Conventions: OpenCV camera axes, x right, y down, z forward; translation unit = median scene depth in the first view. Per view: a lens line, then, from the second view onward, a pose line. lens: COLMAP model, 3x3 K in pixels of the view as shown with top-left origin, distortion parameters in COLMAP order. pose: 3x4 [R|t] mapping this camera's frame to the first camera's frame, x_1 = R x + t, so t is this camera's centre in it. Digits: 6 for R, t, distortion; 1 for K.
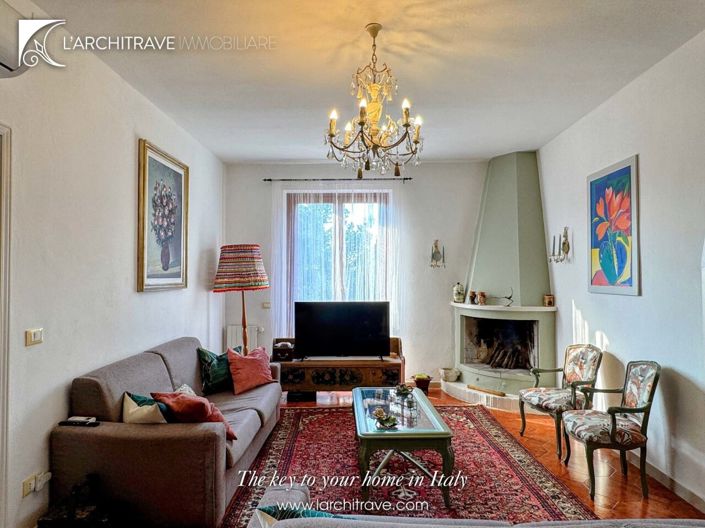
lens RADIAL K [[457.4, 0, 352.2], [0, 457.4, 264.9], [0, 0, 1]] dist [0.006170, 0.001641]
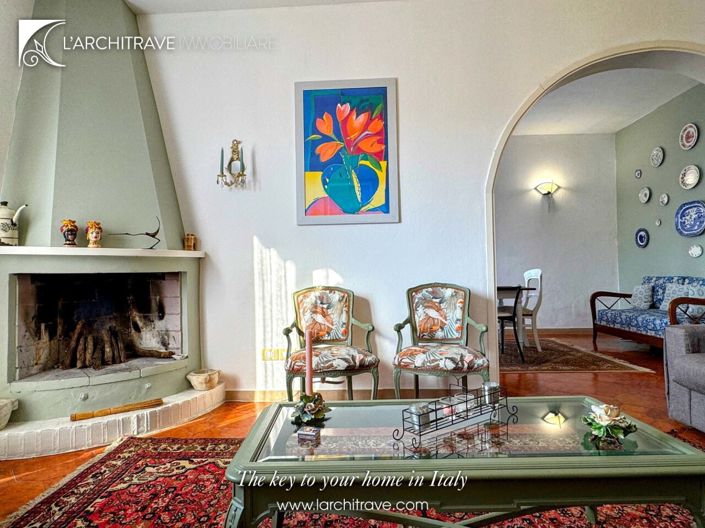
lens RADIAL K [[433.6, 0, 352.8], [0, 433.6, 263.5], [0, 0, 1]] dist [0.003997, 0.000662]
pose [[0.020208, 0.022318, 0.999547, -0.253362], [-0.005574, 0.999738, -0.022210, 0.149858], [-0.999780, -0.005122, 0.020327, 0.921759]]
